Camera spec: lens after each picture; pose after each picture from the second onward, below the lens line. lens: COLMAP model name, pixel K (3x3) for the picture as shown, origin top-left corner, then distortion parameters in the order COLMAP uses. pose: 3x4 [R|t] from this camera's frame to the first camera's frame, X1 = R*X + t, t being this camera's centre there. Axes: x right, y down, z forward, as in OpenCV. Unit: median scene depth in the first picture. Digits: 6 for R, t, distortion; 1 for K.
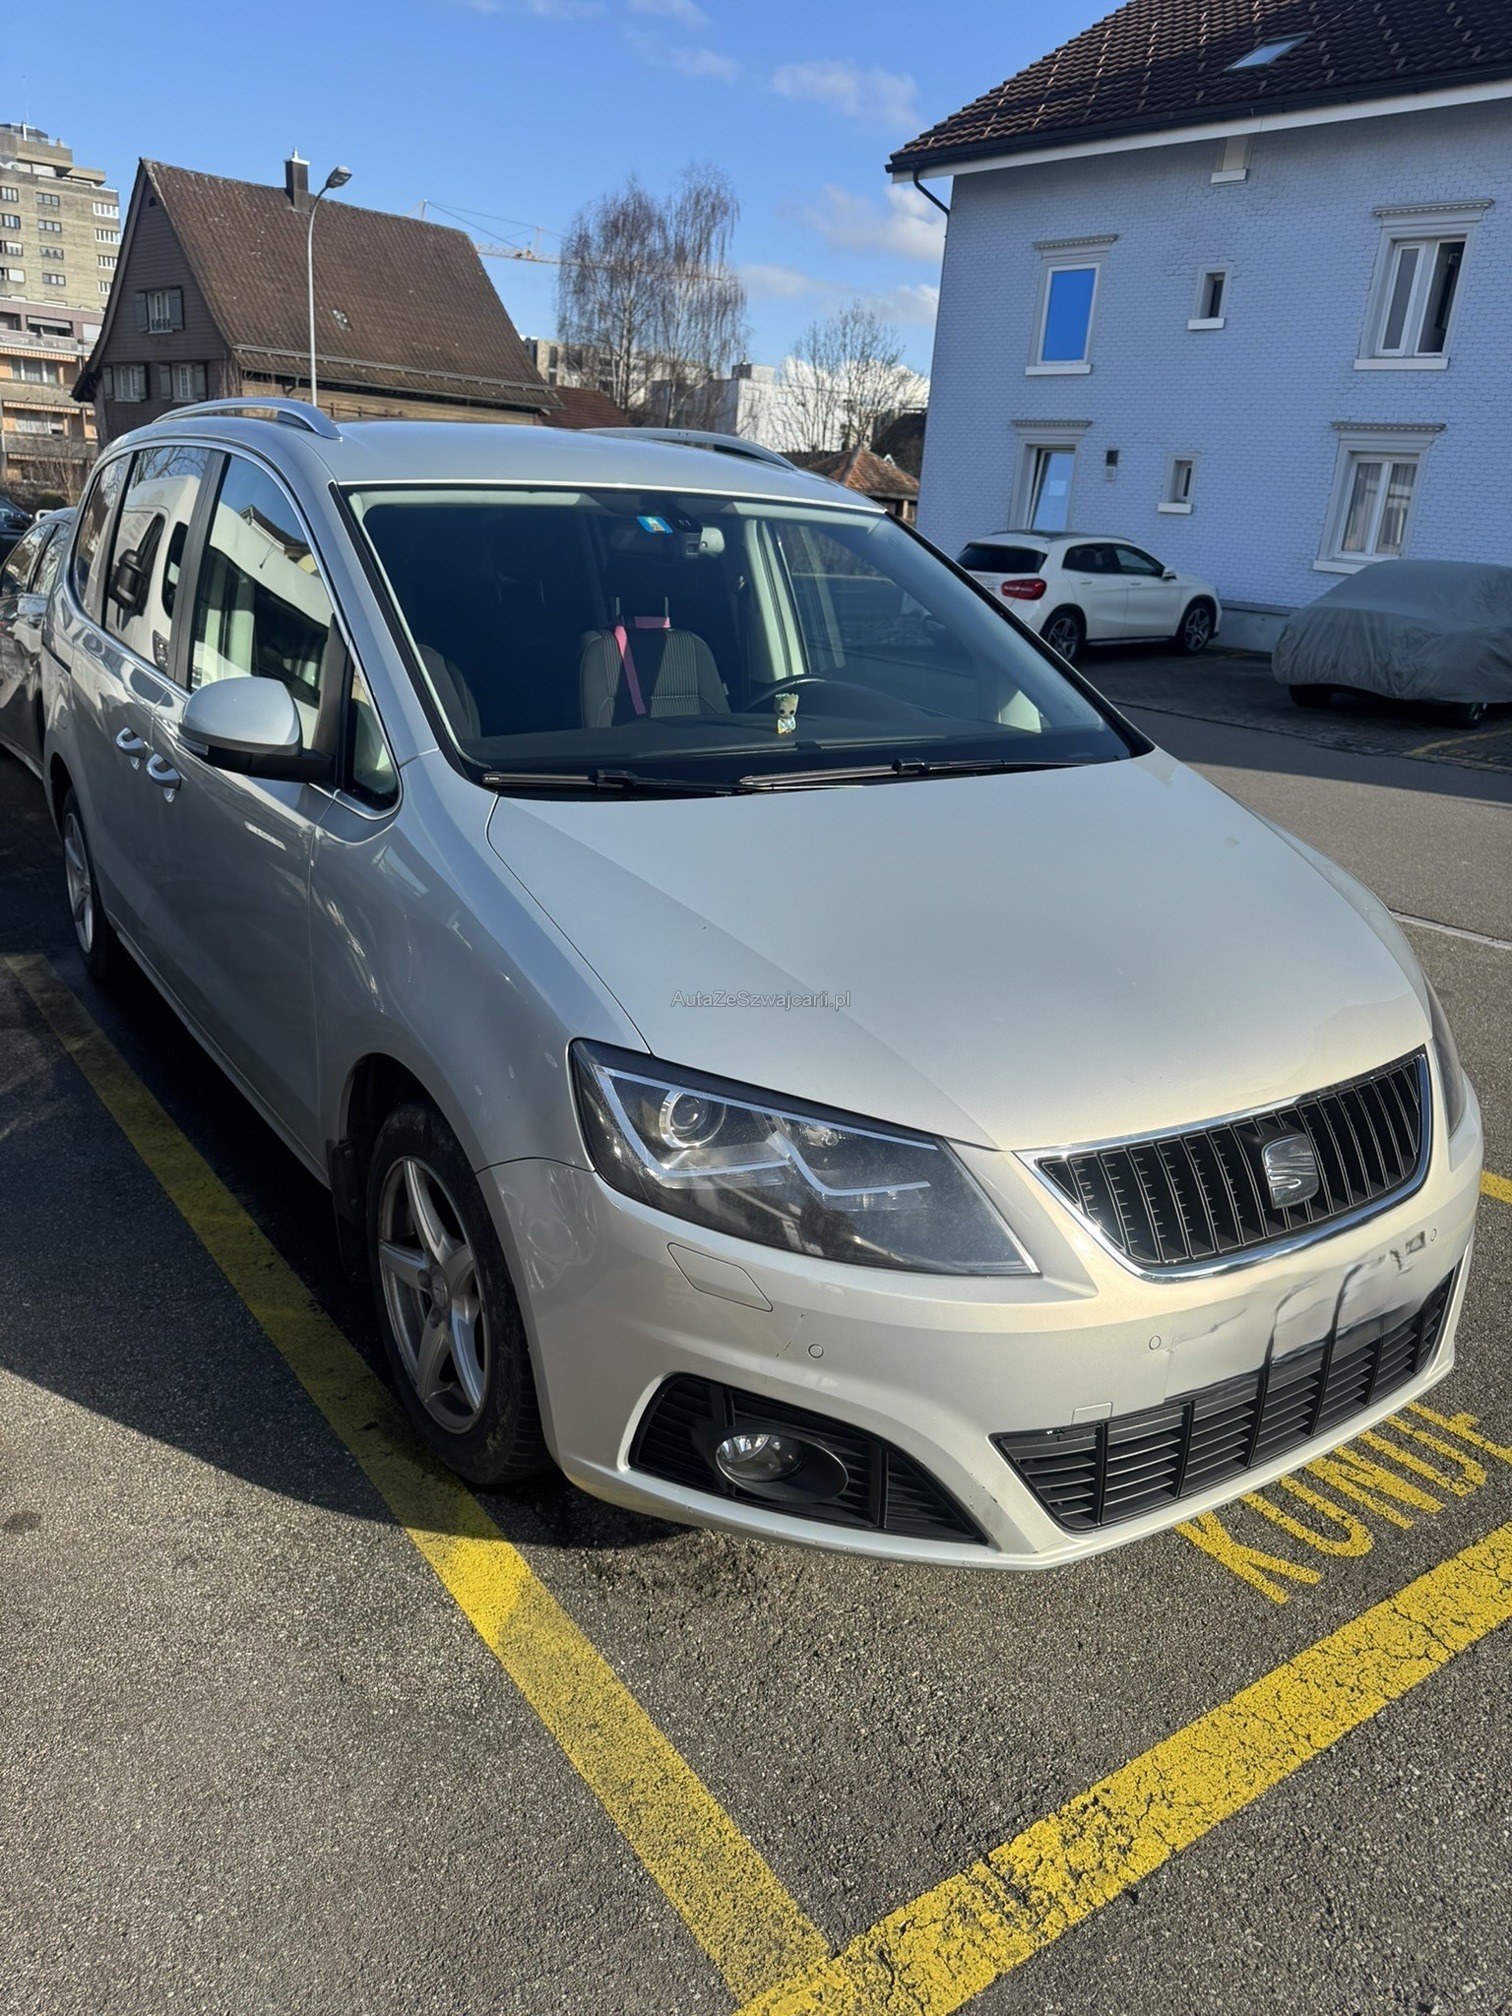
lens RADIAL K [[1430.3, 0, 751.0], [0, 1430.3, 1013.8], [0, 0, 1]] dist [0.014374, -0.014808]
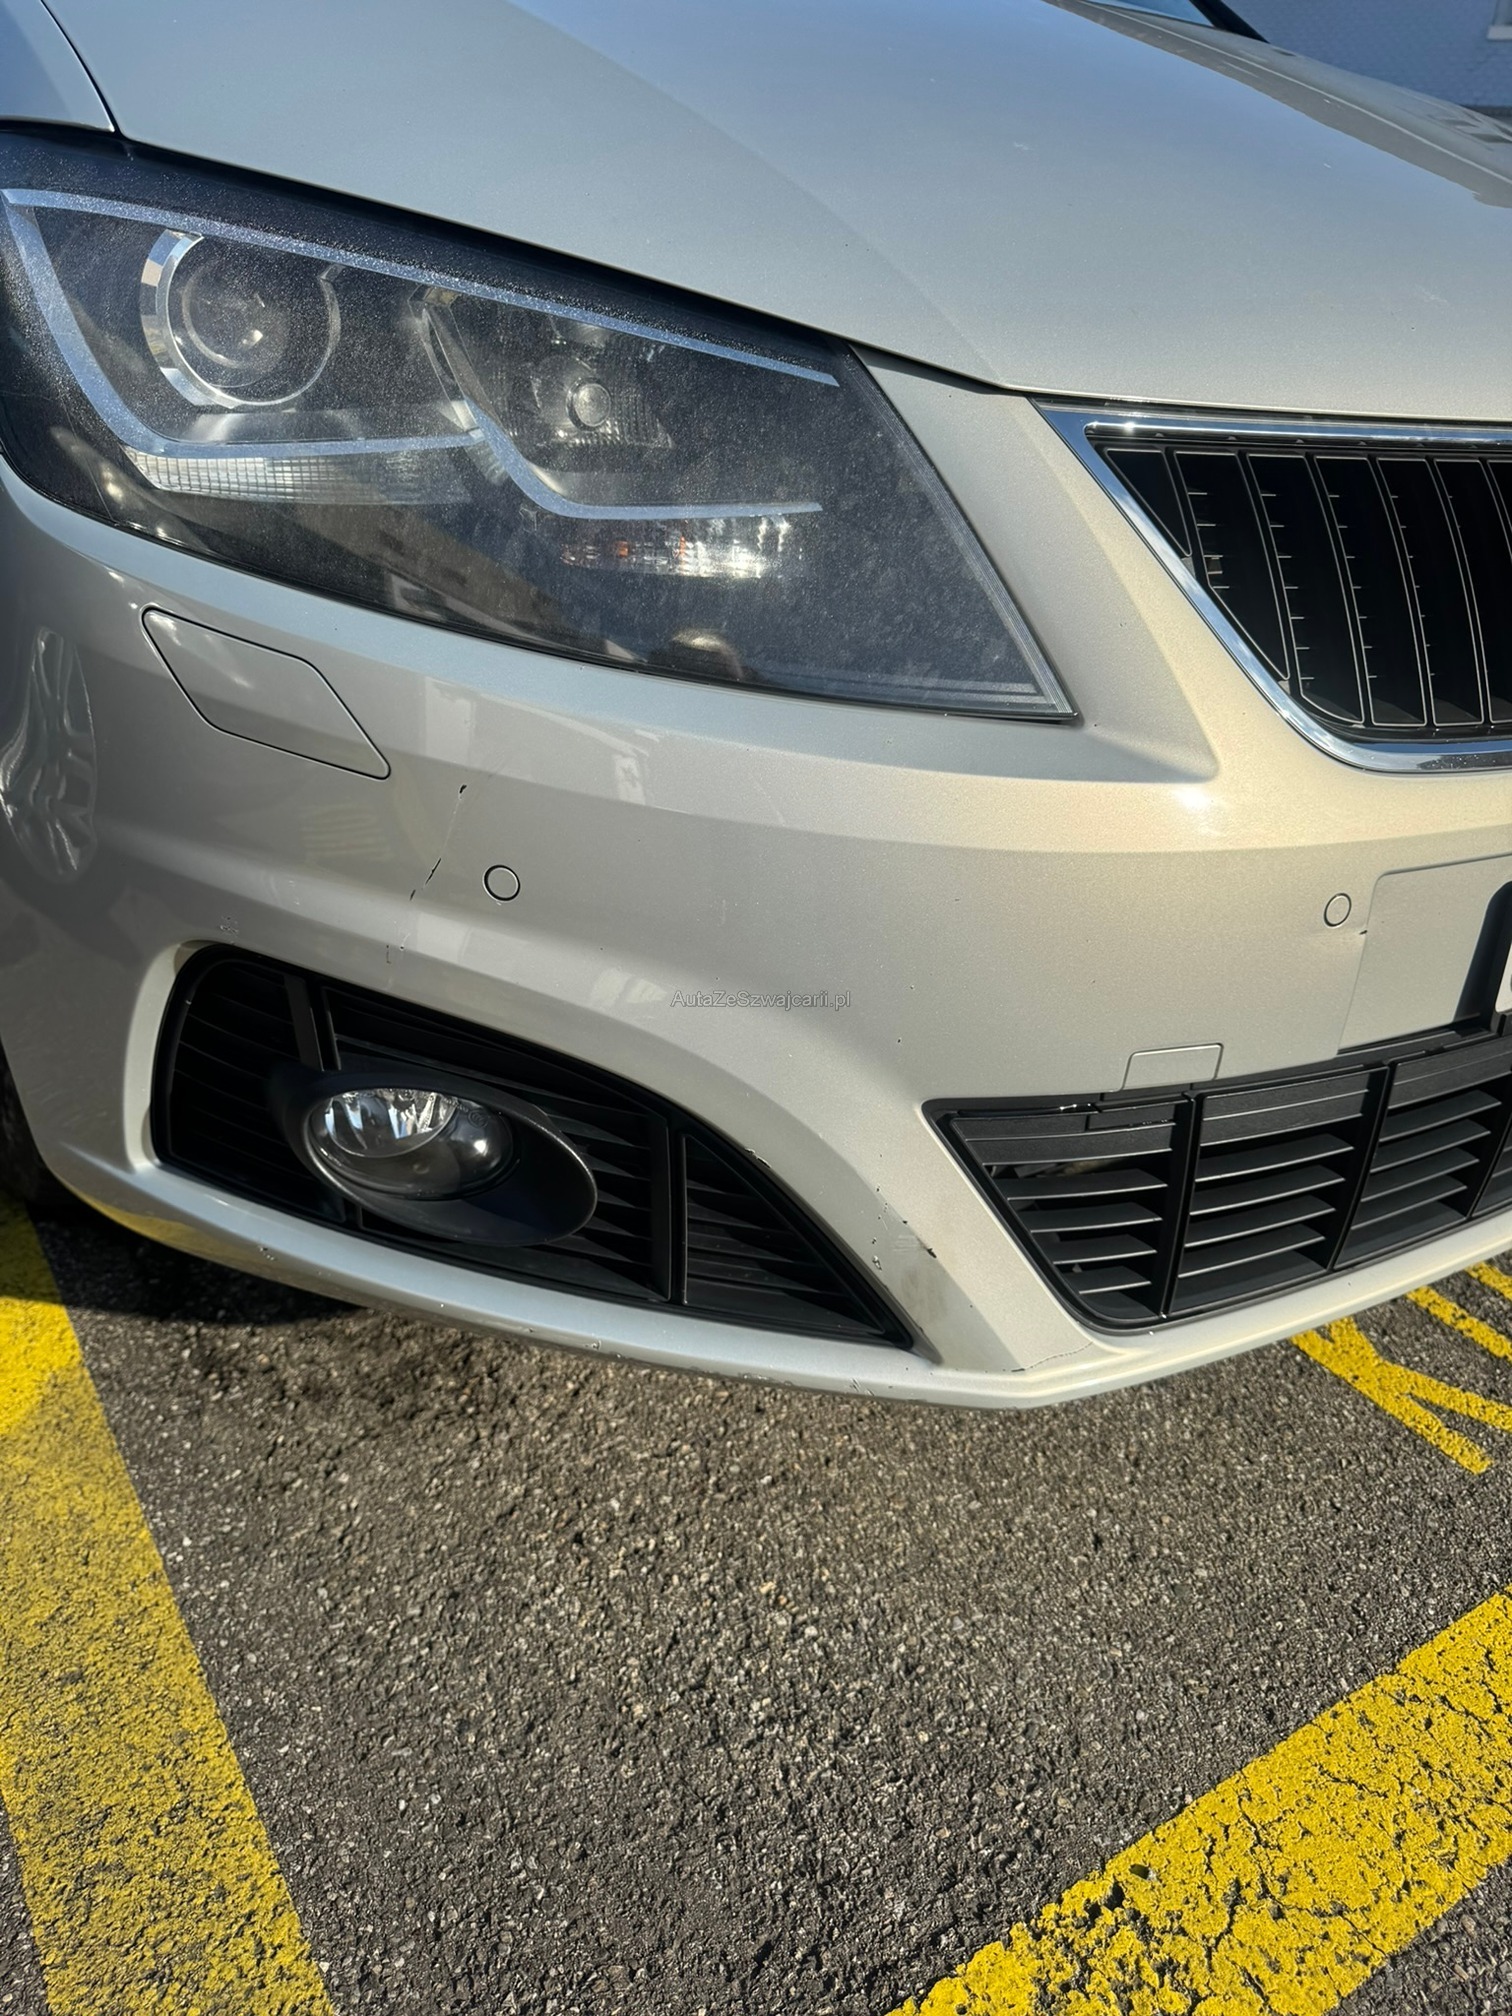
lens RADIAL K [[1430.3, 0, 751.6], [0, 1430.3, 1010.2], [0, 0, 1]] dist [0.014374, -0.014808]
pose [[0.999196, 0.037894, -0.013111, 0.107475], [-0.035724, 0.989765, 0.138161, 0.189371], [0.018212, -0.137582, 0.990323, 0.526368]]
